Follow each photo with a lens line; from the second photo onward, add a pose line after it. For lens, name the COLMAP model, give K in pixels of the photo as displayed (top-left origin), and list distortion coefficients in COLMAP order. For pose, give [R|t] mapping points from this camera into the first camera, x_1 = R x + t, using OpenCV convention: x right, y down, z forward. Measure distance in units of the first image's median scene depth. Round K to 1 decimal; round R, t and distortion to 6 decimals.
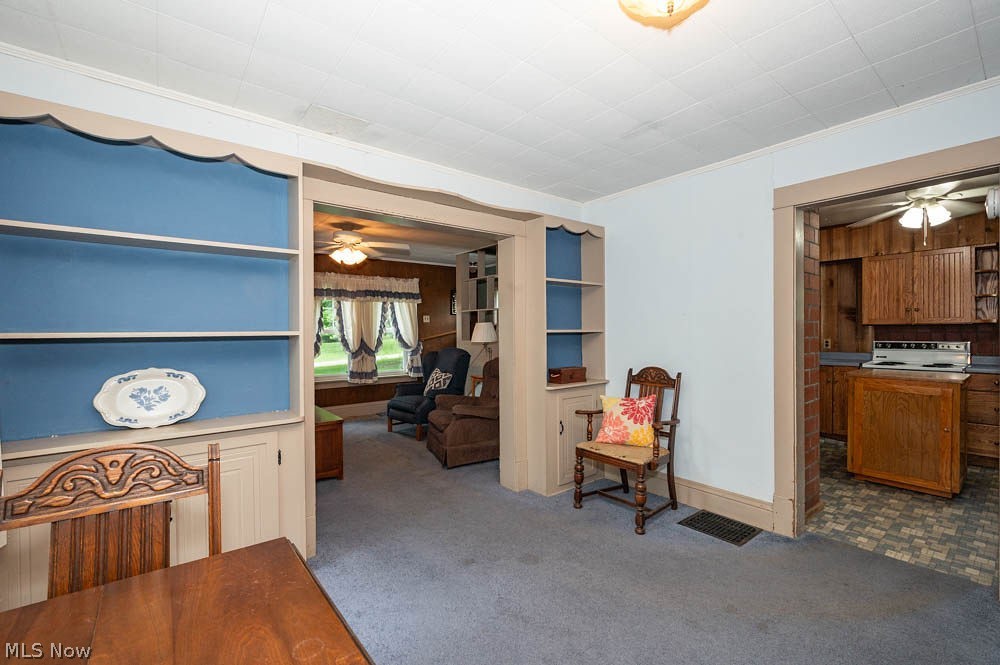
lens RADIAL K [[414.2, 0, 495.4], [0, 414.2, 332.0], [0, 0, 1]] dist [-0.001577, 0.000499]
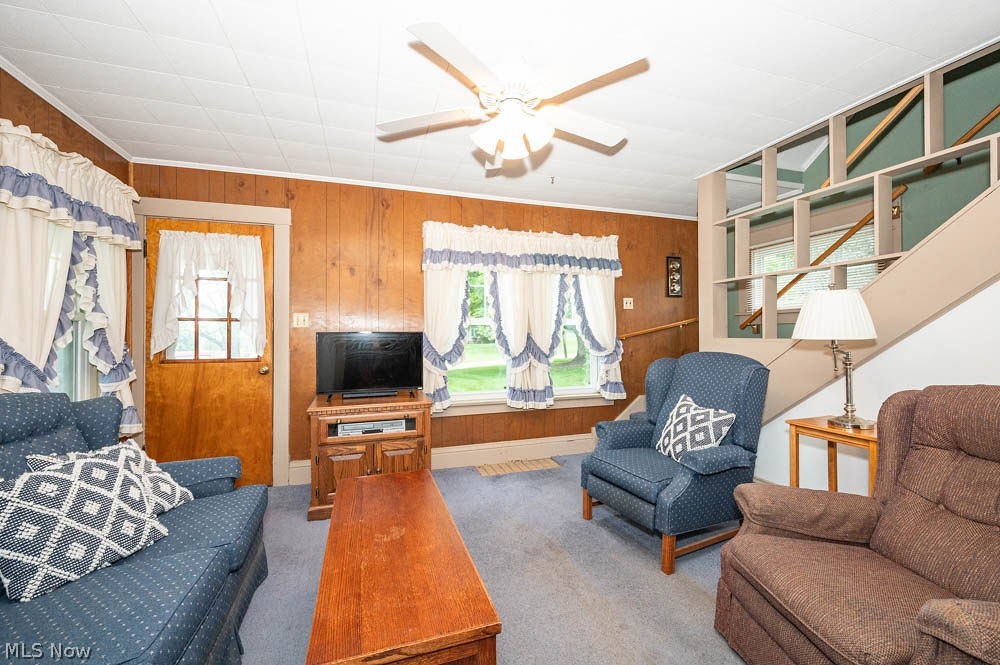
lens RADIAL K [[414.2, 0, 506.5], [0, 414.2, 328.2], [0, 0, 1]] dist [-0.001577, 0.000499]
pose [[0.944409, 0.000908, -0.328772, -0.149841], [-0.004948, 0.999922, -0.011451, 0.014459], [0.328736, 0.012441, 0.944340, 0.405396]]
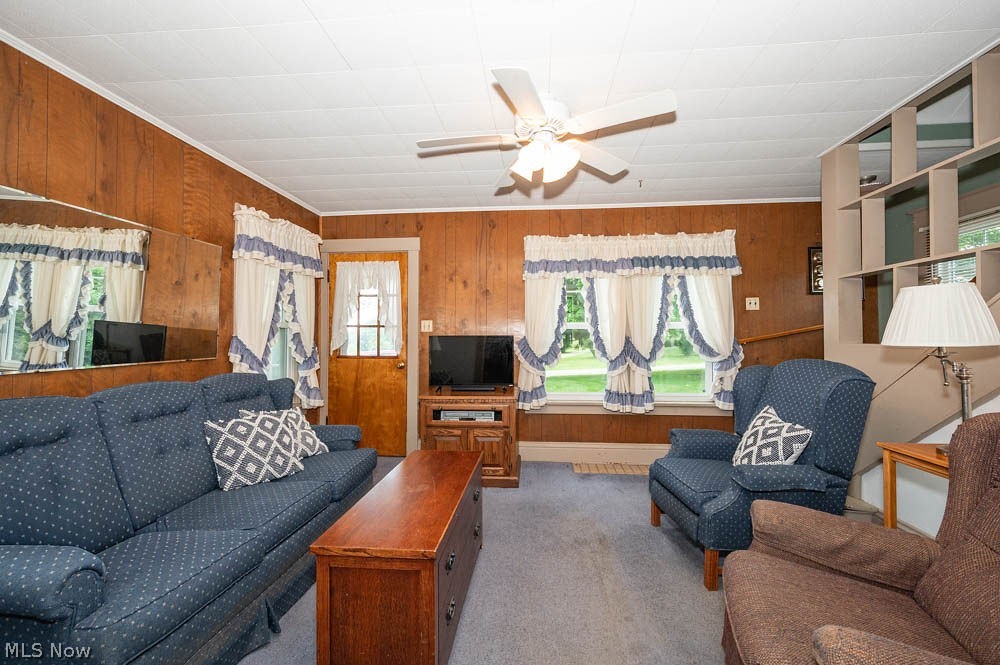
lens RADIAL K [[414.2, 0, 499.0], [0, 414.2, 327.8], [0, 0, 1]] dist [-0.001577, 0.000499]
pose [[0.730503, -0.007350, -0.682870, -0.043377], [-0.006199, 0.999830, -0.017393, 0.013033], [0.682881, 0.016938, 0.730333, 0.417883]]
